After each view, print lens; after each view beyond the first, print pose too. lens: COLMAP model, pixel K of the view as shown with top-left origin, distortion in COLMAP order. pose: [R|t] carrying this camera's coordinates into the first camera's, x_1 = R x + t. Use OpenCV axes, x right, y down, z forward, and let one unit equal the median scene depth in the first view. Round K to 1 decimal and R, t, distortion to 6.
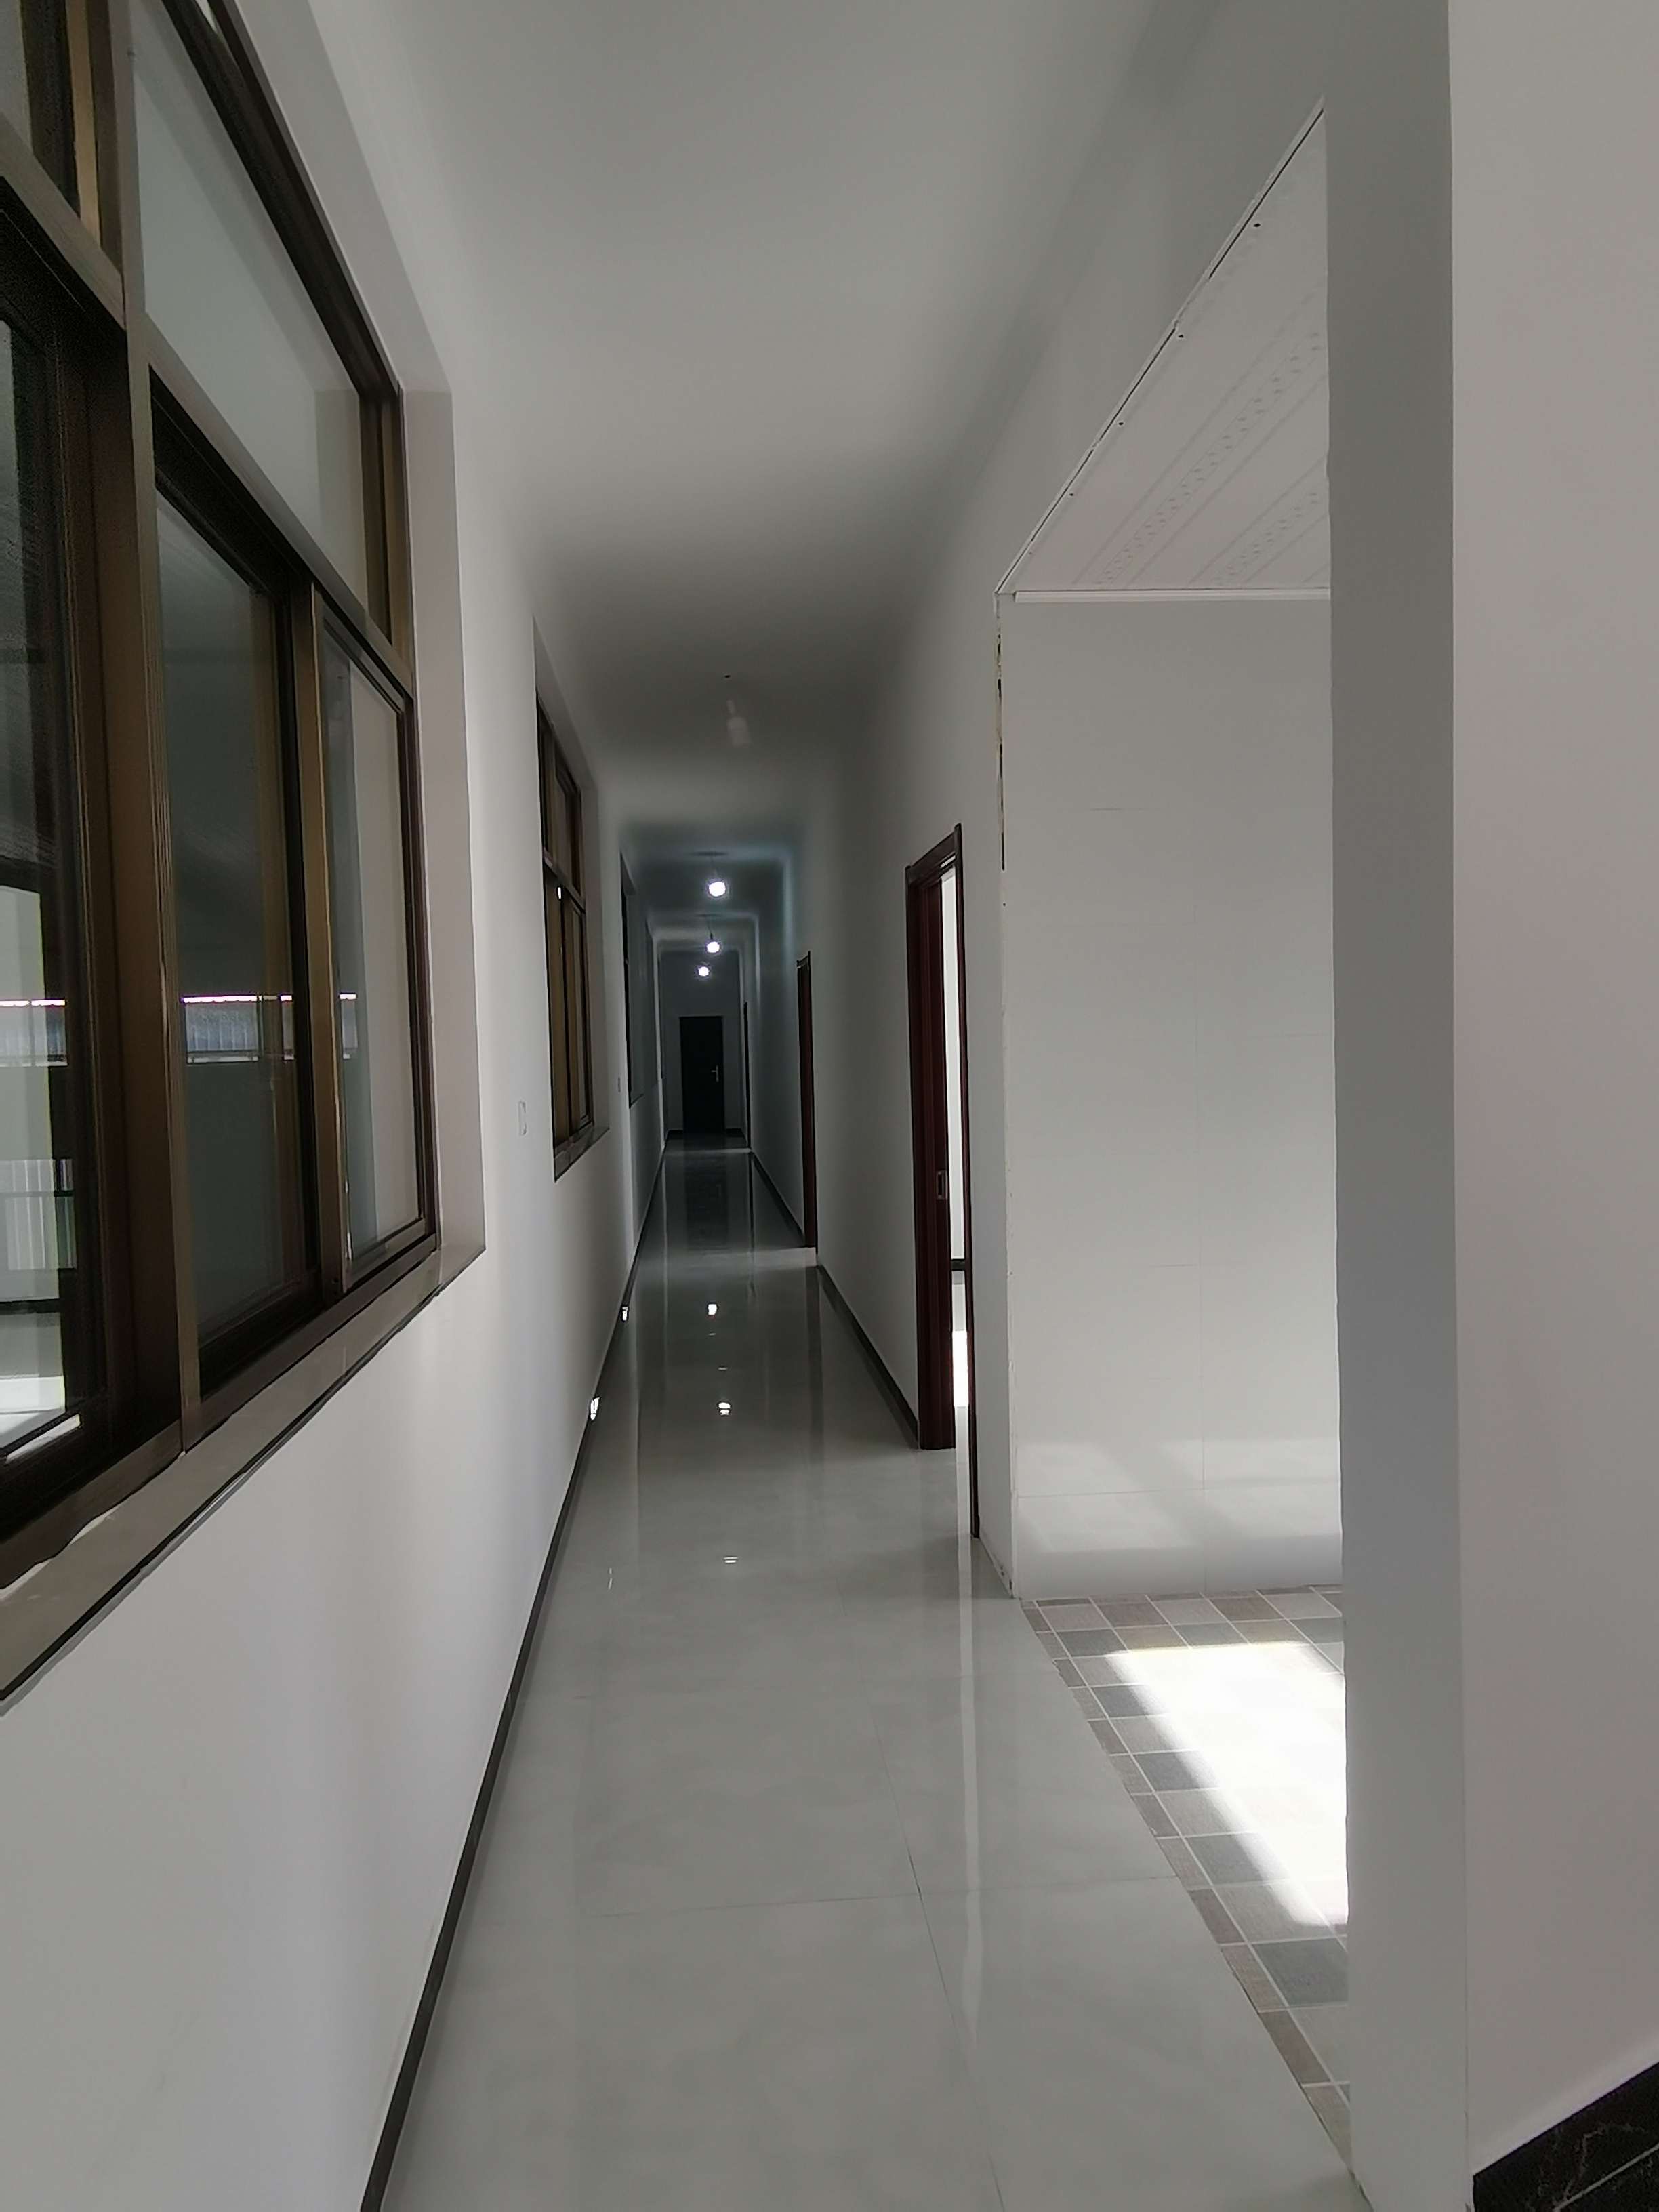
lens RADIAL K [[1291.8, 0, 827.4], [0, 1291.8, 1108.0], [0, 0, 1]] dist [0.002594, 0.000354]
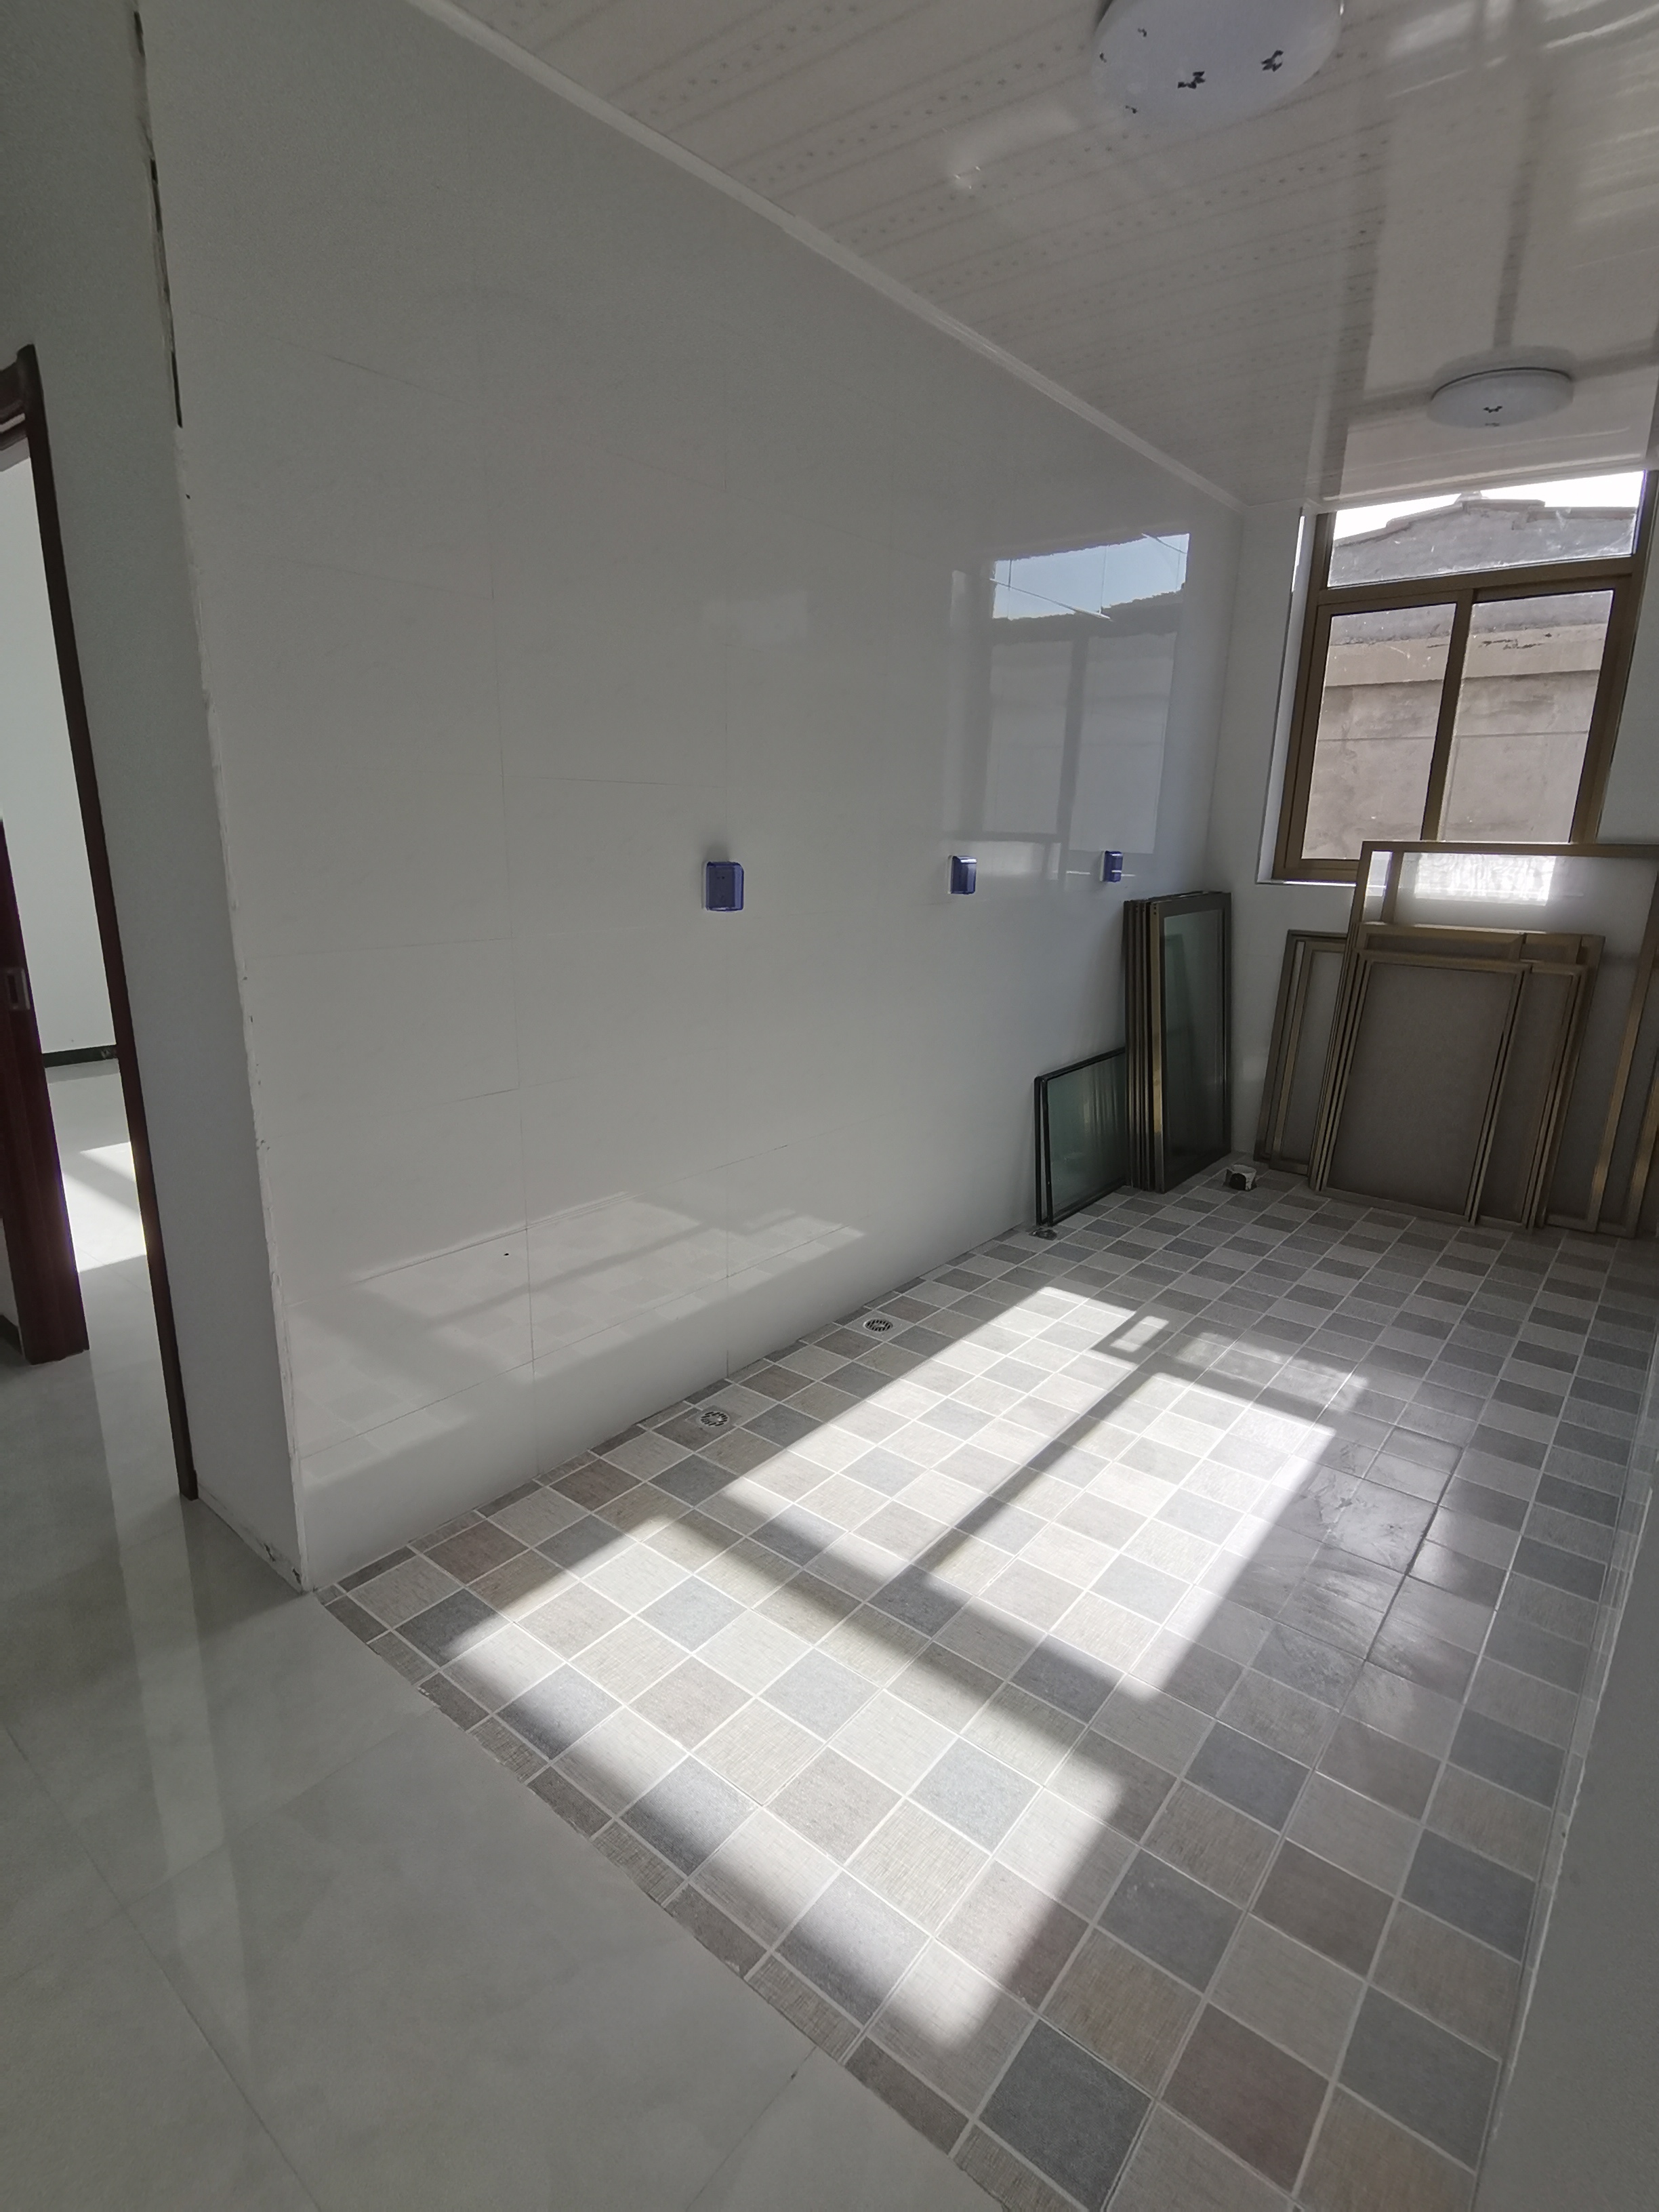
lens RADIAL K [[1093.3, 0, 835.2], [0, 1093.3, 1109.3], [0, 0, 1]] dist [-0.006339, -0.000048]
pose [[0.699486, -0.141337, 0.700530, -0.032470], [-0.004707, 0.979316, 0.202283, 0.003728], [-0.714631, -0.144792, 0.684353, 0.450156]]
